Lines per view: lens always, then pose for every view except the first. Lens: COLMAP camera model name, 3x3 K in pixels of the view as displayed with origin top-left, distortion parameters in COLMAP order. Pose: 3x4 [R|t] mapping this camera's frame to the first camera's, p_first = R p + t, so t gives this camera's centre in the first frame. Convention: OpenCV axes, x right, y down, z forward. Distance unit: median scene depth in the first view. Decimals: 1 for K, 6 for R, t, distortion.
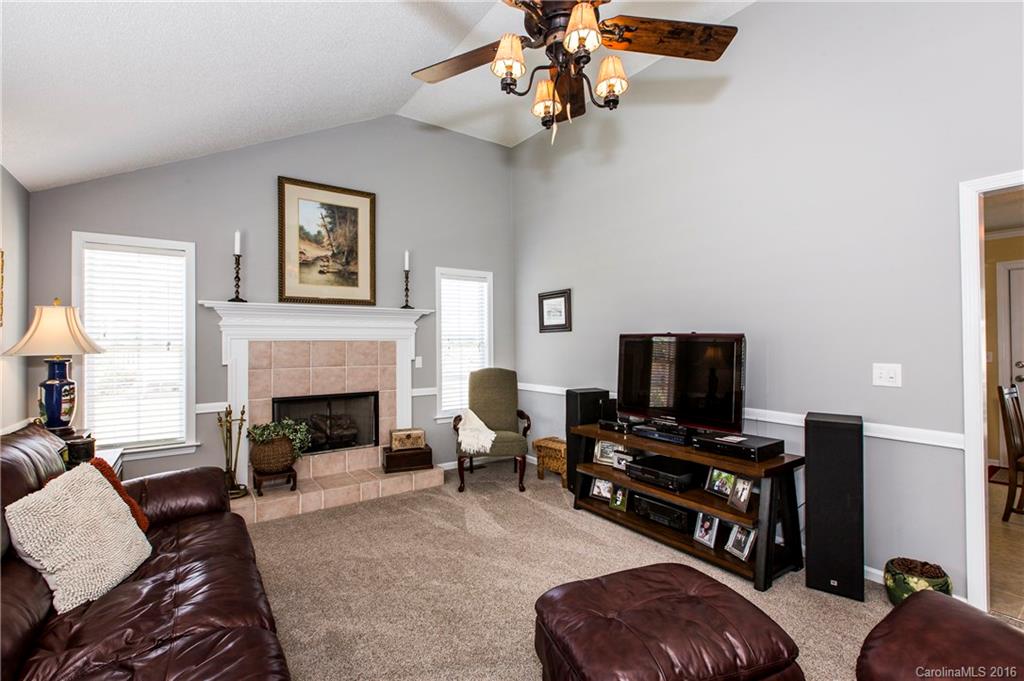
lens RADIAL K [[456.4, 0, 511.2], [0, 456.4, 337.7], [0, 0, 1]] dist [0.002592, 0.000162]
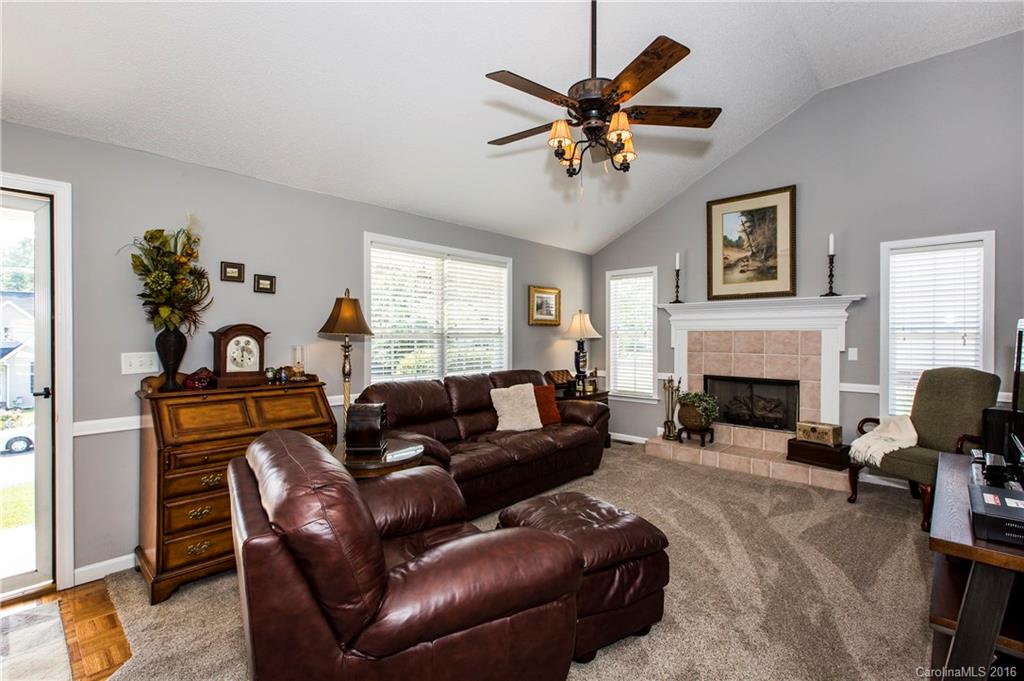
lens RADIAL K [[465.5, 0, 509.9], [0, 465.5, 338.1], [0, 0, 1]] dist [0.002632, -0.000054]
pose [[0.207966, 0.016306, -0.978000, 0.615984], [0.010740, 0.999763, 0.018953, -0.003036], [0.978077, -0.014446, 0.207742, 0.173230]]
